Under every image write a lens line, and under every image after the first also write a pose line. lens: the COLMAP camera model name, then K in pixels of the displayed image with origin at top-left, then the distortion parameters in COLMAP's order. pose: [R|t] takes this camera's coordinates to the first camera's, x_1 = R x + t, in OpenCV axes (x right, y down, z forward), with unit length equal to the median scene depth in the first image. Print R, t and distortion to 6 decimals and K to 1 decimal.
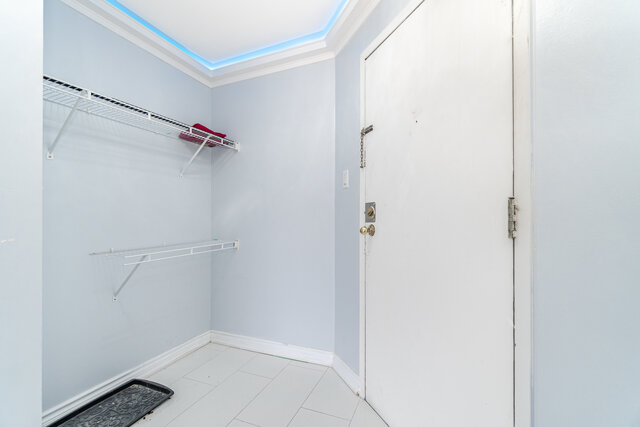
lens RADIAL K [[276.8, 0, 321.2], [0, 276.8, 221.1], [0, 0, 1]] dist [-0.000094, 0.000229]
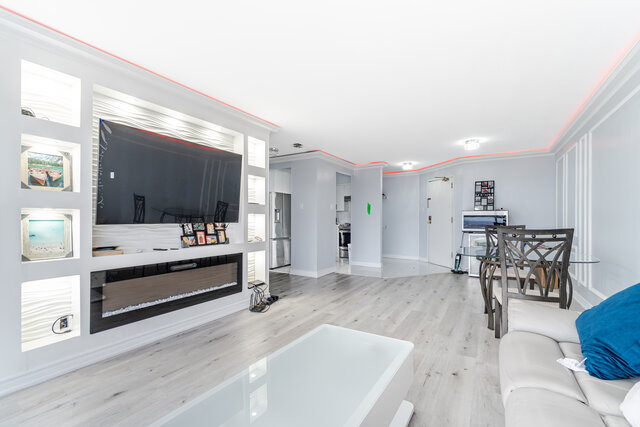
lens RADIAL K [[281.1, 0, 320.0], [0, 281.1, 213.5], [0, 0, 1]] dist [-0.000218, 0.000087]
pose [[0.987454, 0.006637, -0.157766, -0.770051], [-0.010291, 0.999697, -0.022356, 0.009362], [0.157570, 0.023699, 0.987223, -3.349953]]
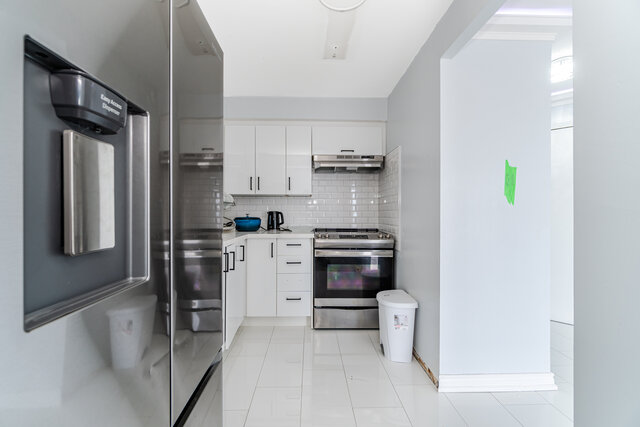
lens RADIAL K [[267.7, 0, 320.0], [0, 267.7, 213.5], [0, 0, 1]] dist [-0.000199, 0.000032]
pose [[0.908374, 0.009100, 0.418061, -1.789457], [-0.009630, 0.999953, -0.000842, -0.023734], [-0.418049, -0.003261, 0.908419, -0.092283]]
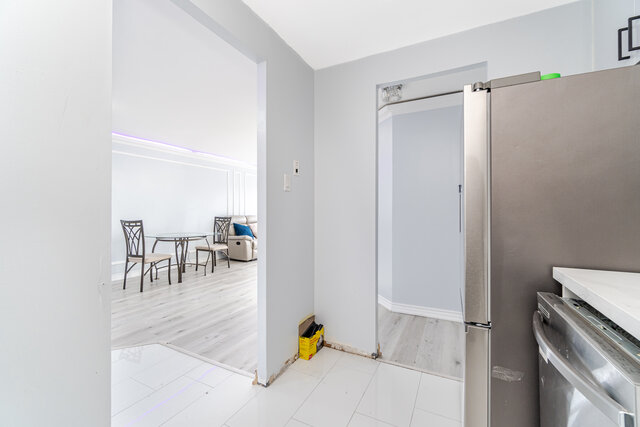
lens RADIAL K [[275.6, 0, 320.3], [0, 275.6, 210.1], [0, 0, 1]] dist [-0.000402, 0.000175]
pose [[-0.996815, 0.010731, 0.079026, -1.479533], [0.011002, 0.999935, 0.002991, -0.042689], [-0.078989, 0.003851, -0.996868, 1.226536]]
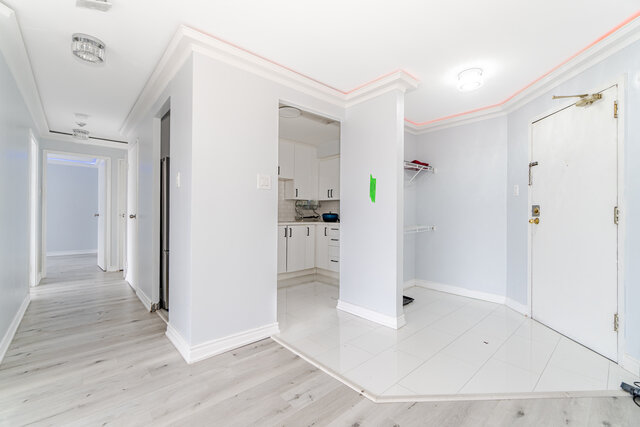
lens RADIAL K [[275.6, 0, 320.3], [0, 275.6, 210.1], [0, 0, 1]] dist [-0.000402, 0.000175]
pose [[0.903953, 0.007728, -0.427561, -0.293009], [-0.013954, 0.999837, -0.011431, 0.002608], [0.427403, 0.016299, 0.903914, -1.097694]]
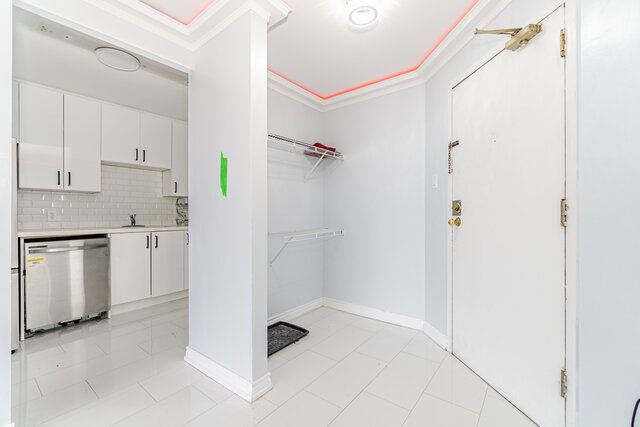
lens RADIAL K [[277.5, 0, 320.0], [0, 277.5, 213.5], [0, 0, 1]] dist [0.000204, 0.000011]
pose [[0.963455, 0.002390, -0.267861, -0.083705], [-0.003367, 0.999989, -0.003187, 0.000425], [0.267851, 0.003972, 0.963452, -0.387441]]
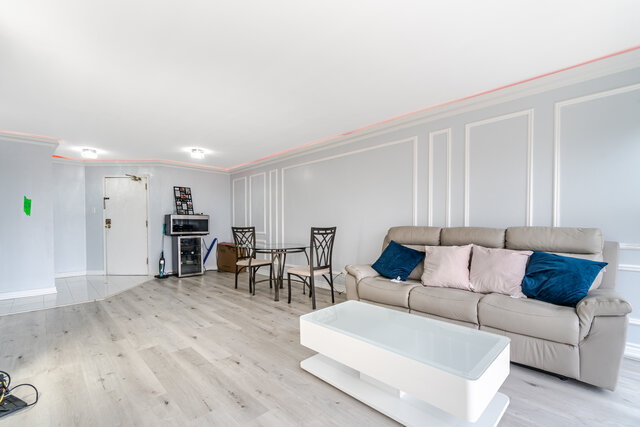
lens RADIAL K [[285.3, 0, 323.7], [0, 285.3, 230.8], [0, 0, 1]] dist [0.000276, 0.000037]
pose [[0.382928, -0.016874, 0.923624, -2.030490], [0.002892, 0.999850, 0.017067, 0.027130], [-0.923774, -0.003865, 0.382920, -2.801124]]
